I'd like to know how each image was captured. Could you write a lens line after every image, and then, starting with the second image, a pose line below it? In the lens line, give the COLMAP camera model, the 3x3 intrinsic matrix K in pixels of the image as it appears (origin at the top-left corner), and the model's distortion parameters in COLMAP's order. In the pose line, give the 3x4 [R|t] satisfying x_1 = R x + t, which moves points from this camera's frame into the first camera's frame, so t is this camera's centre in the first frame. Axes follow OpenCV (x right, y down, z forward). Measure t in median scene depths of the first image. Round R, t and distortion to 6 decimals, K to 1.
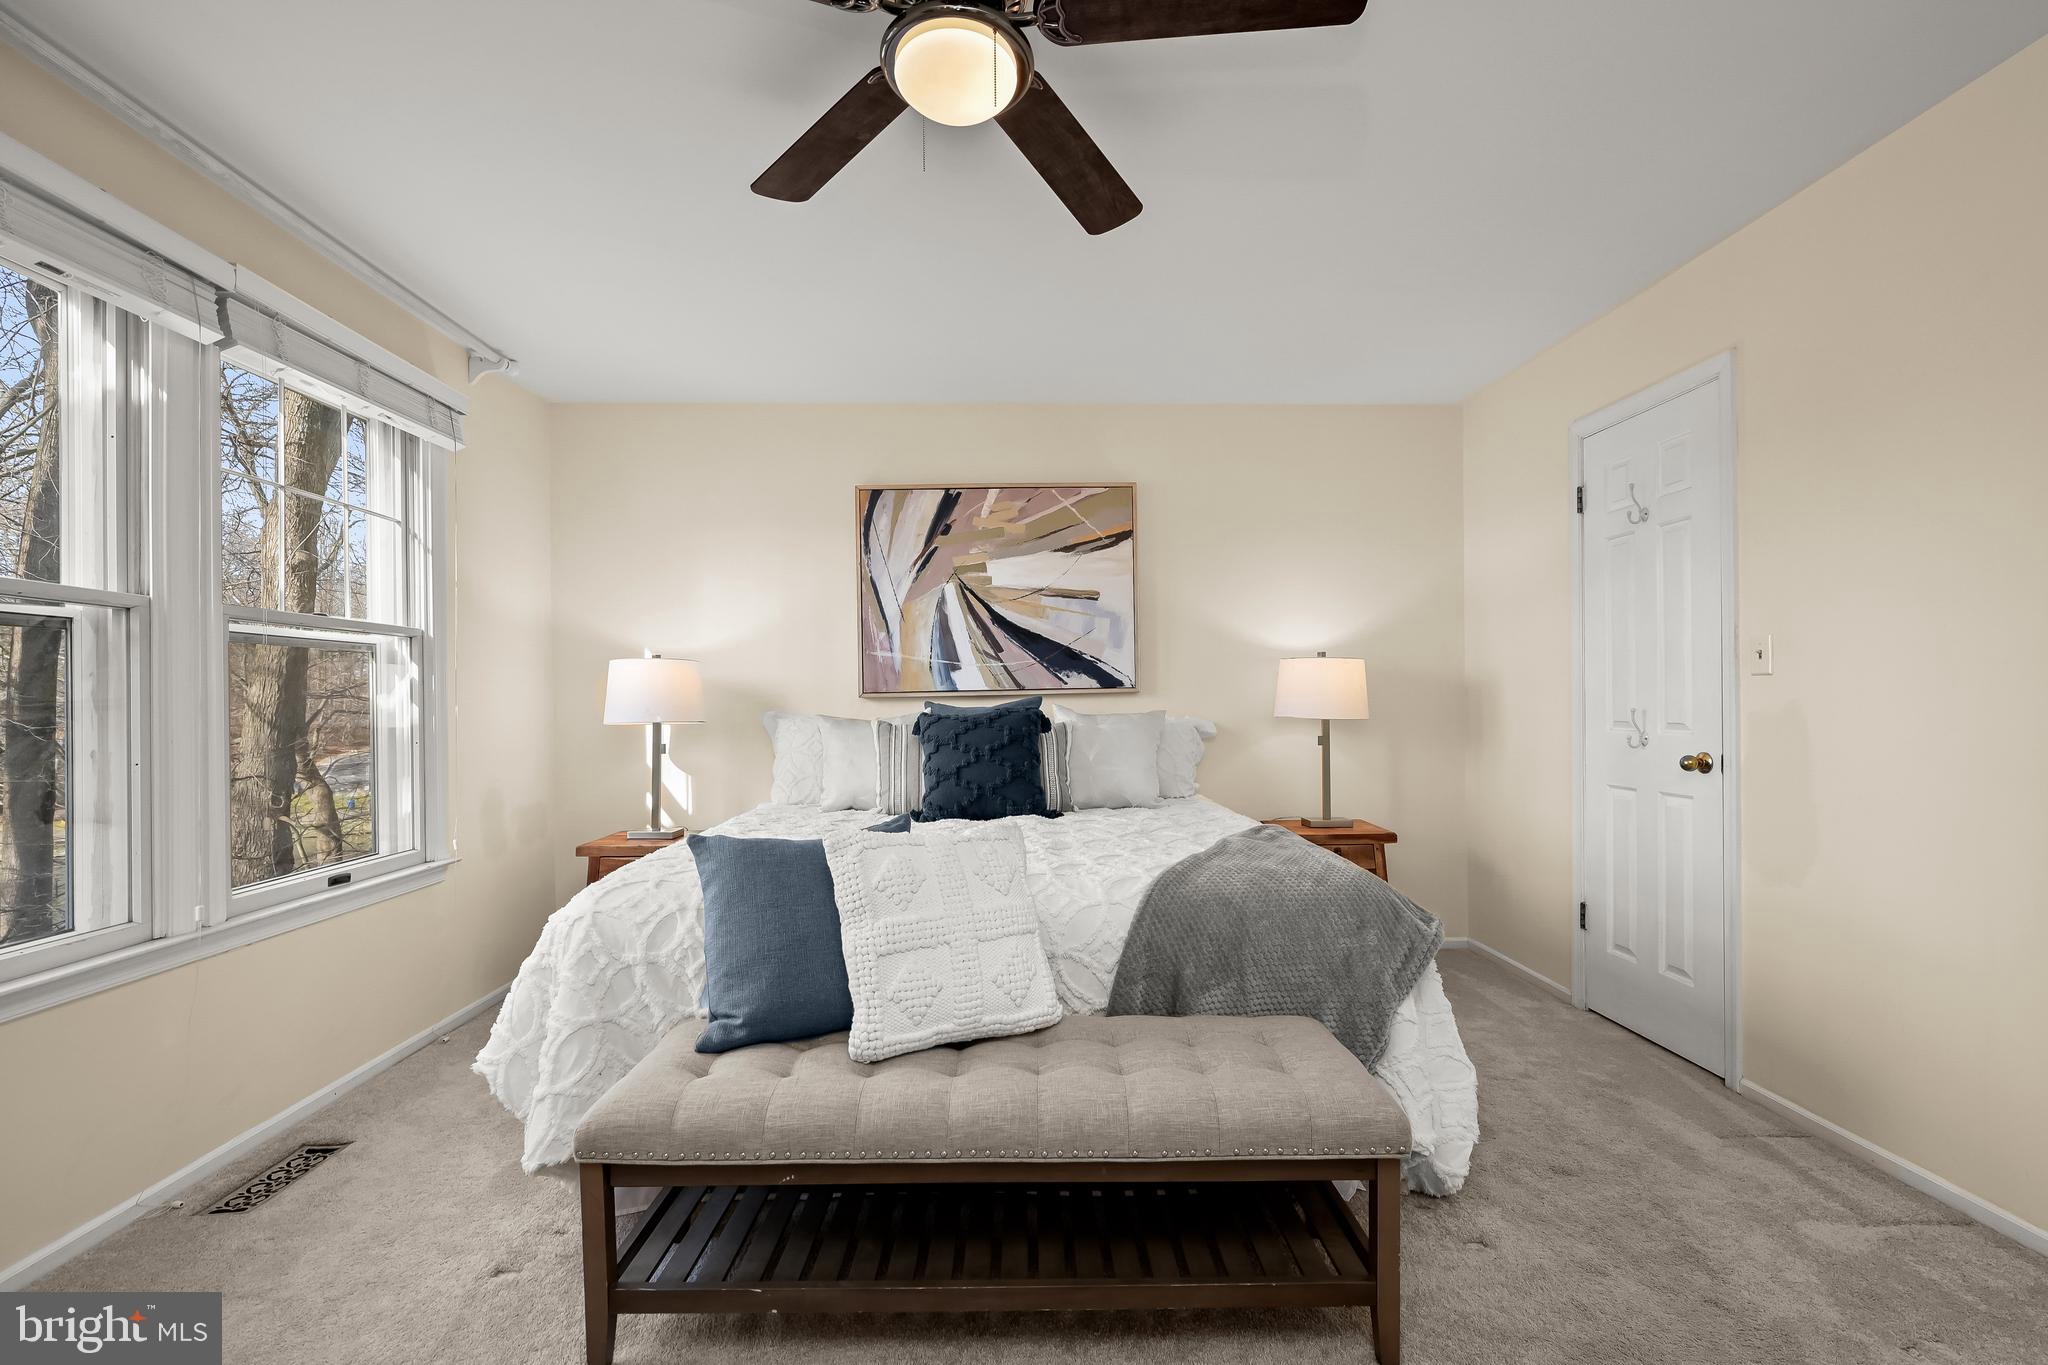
lens RADIAL K [[900.7, 0, 1042.1], [0, 900.7, 692.0], [0, 0, 1]] dist [-0.004179, 0.000278]
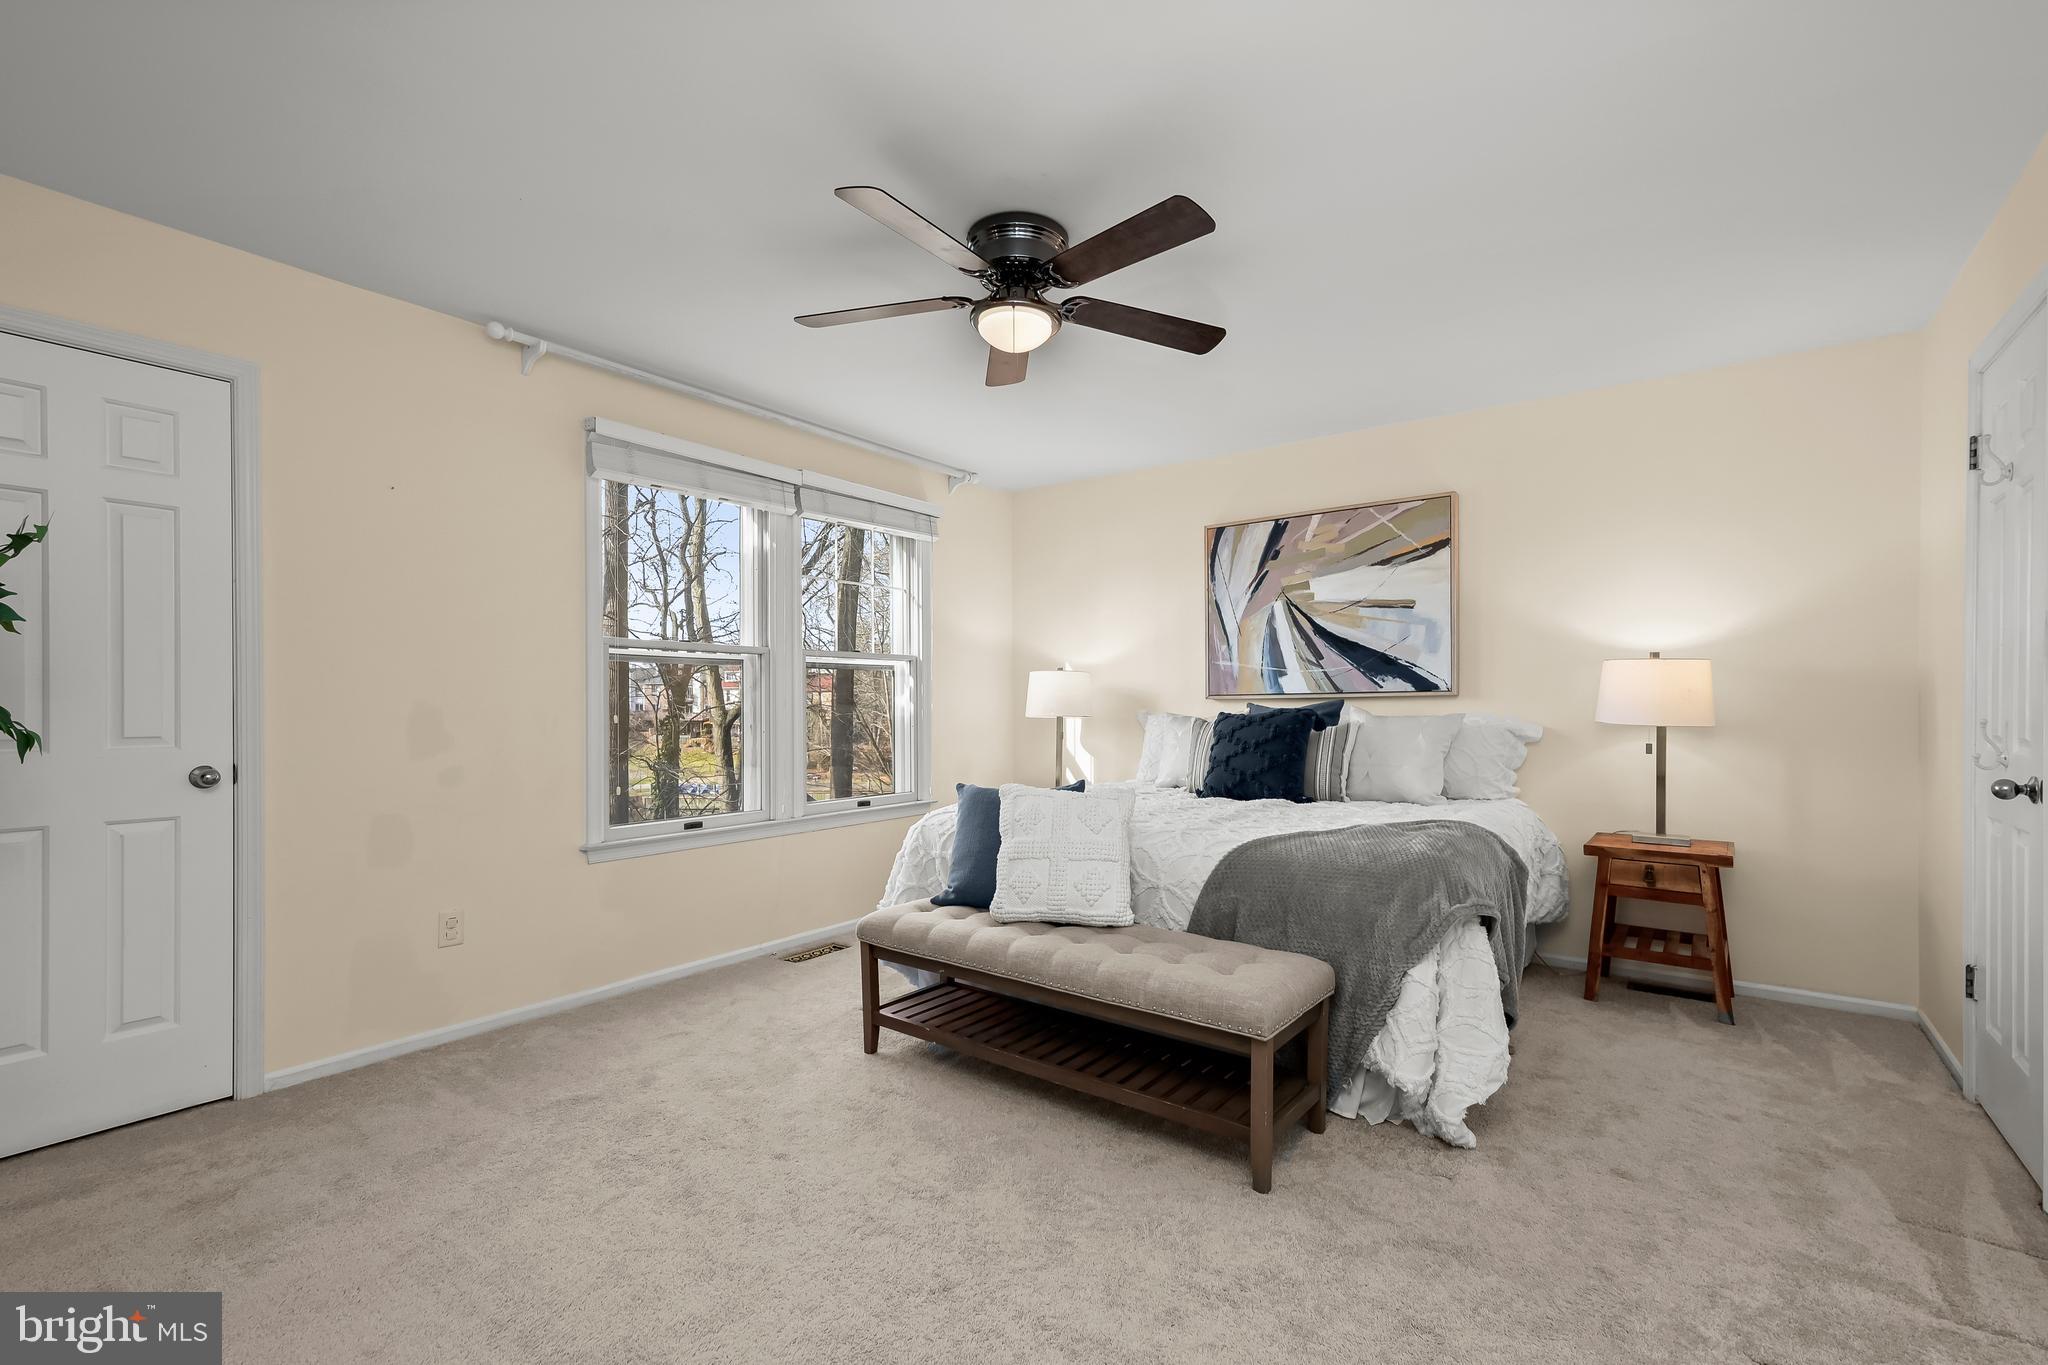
lens RADIAL K [[913.5, 0, 1033.5], [0, 913.5, 695.2], [0, 0, 1]] dist [0.000756, 0.000230]
pose [[0.781774, 0.002963, -0.623554, 0.385835], [0.000223, 0.999987, 0.005031, -0.005493], [0.623561, -0.004073, 0.781764, -0.116501]]
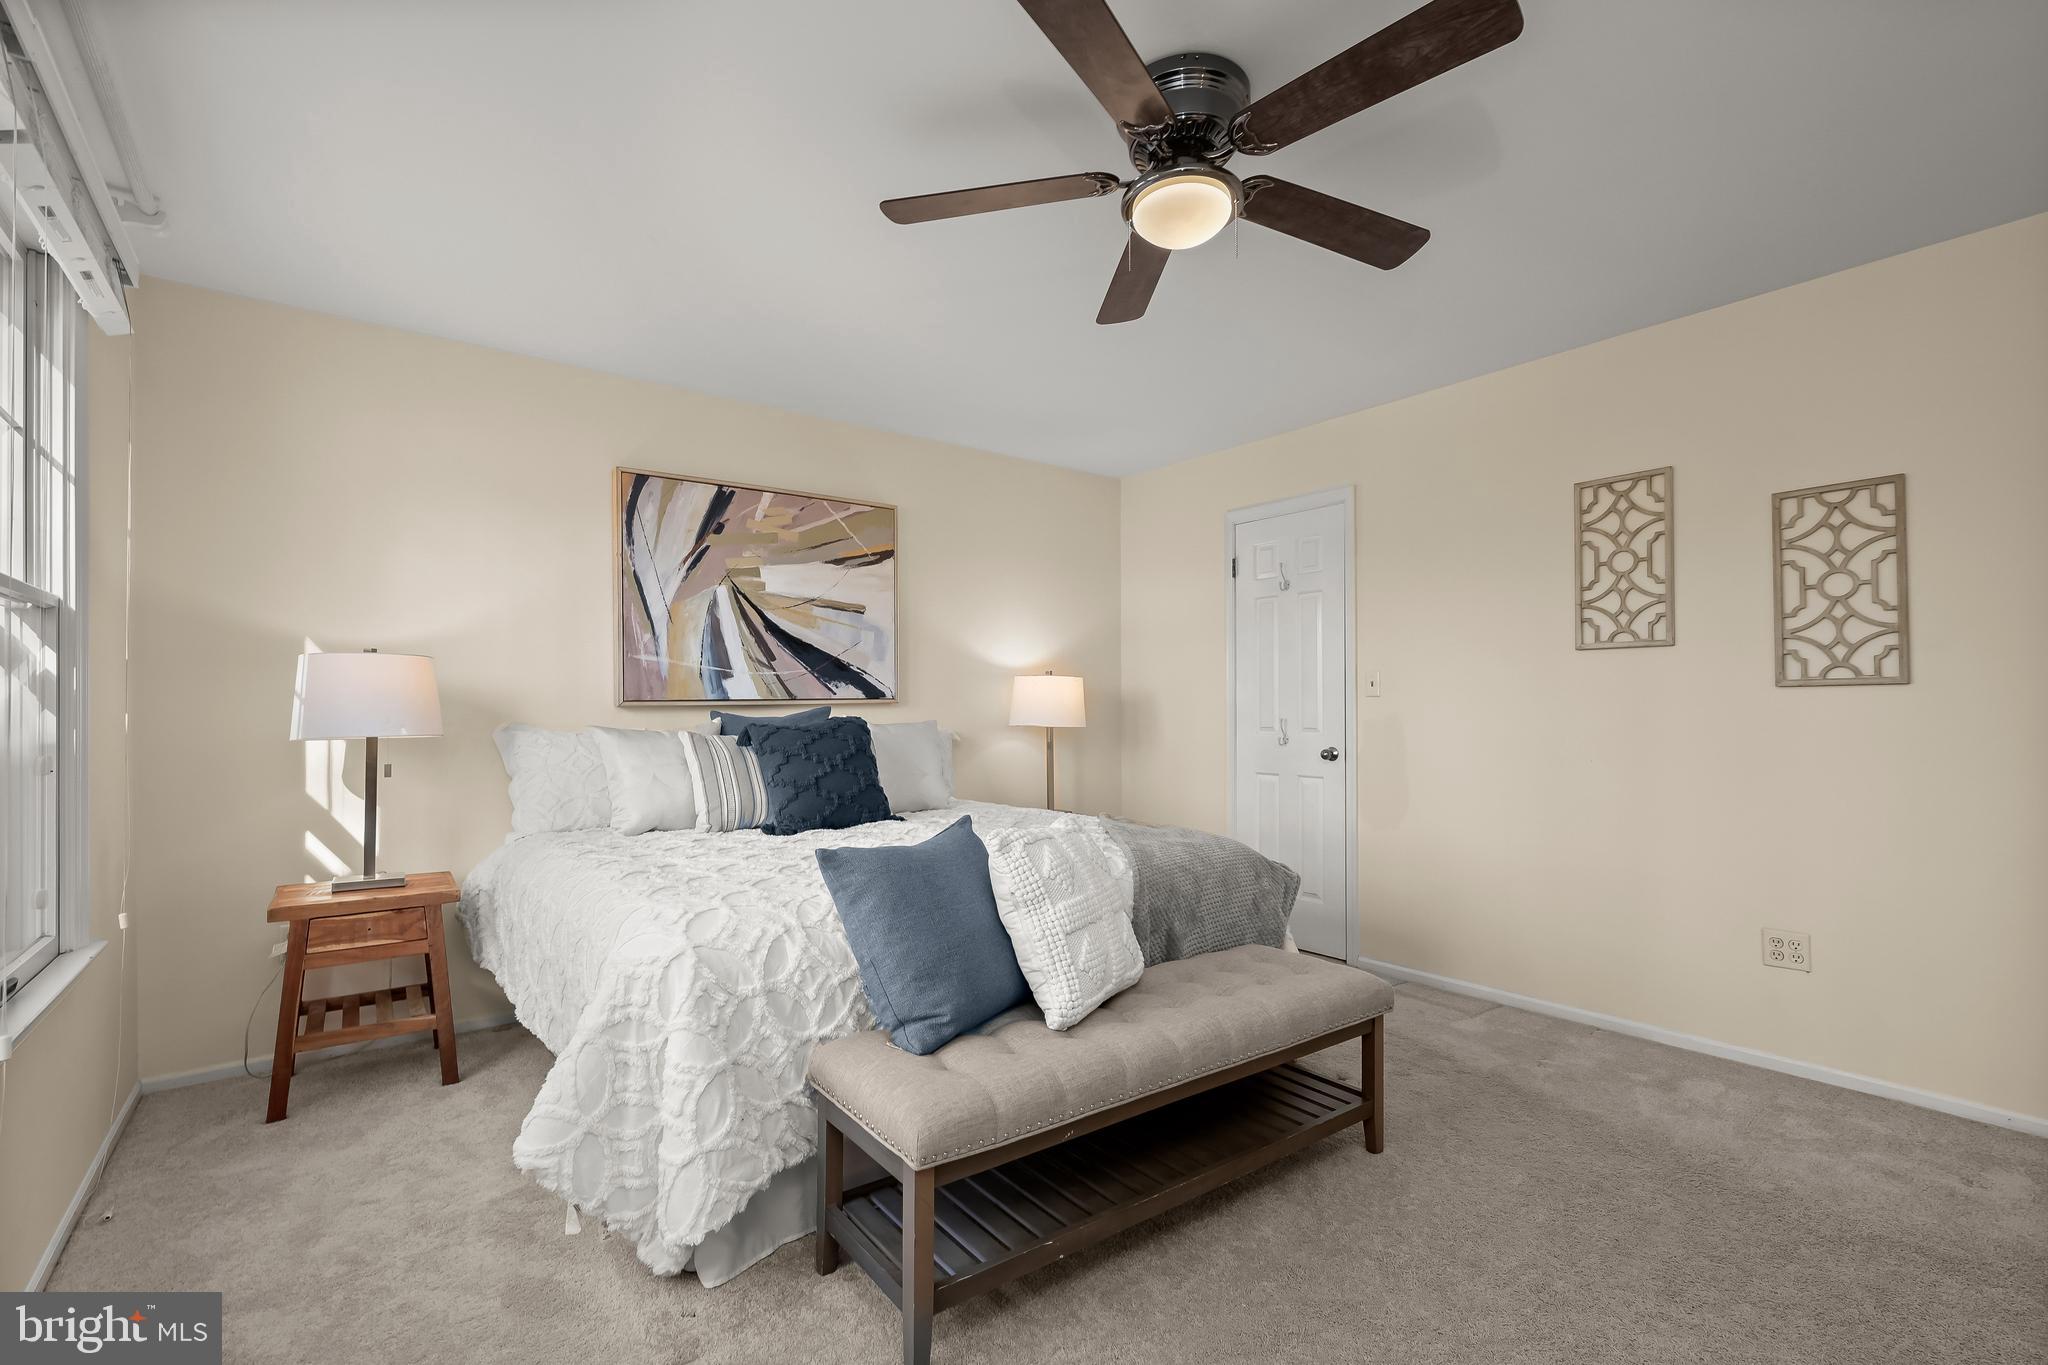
lens RADIAL K [[900.7, 0, 1042.1], [0, 900.7, 692.0], [0, 0, 1]] dist [-0.004179, 0.000278]
pose [[0.810006, 0.017336, 0.586166, -0.382769], [-0.010208, 0.999828, -0.015464, 0.001793], [-0.586333, 0.006542, 0.810043, 0.040587]]
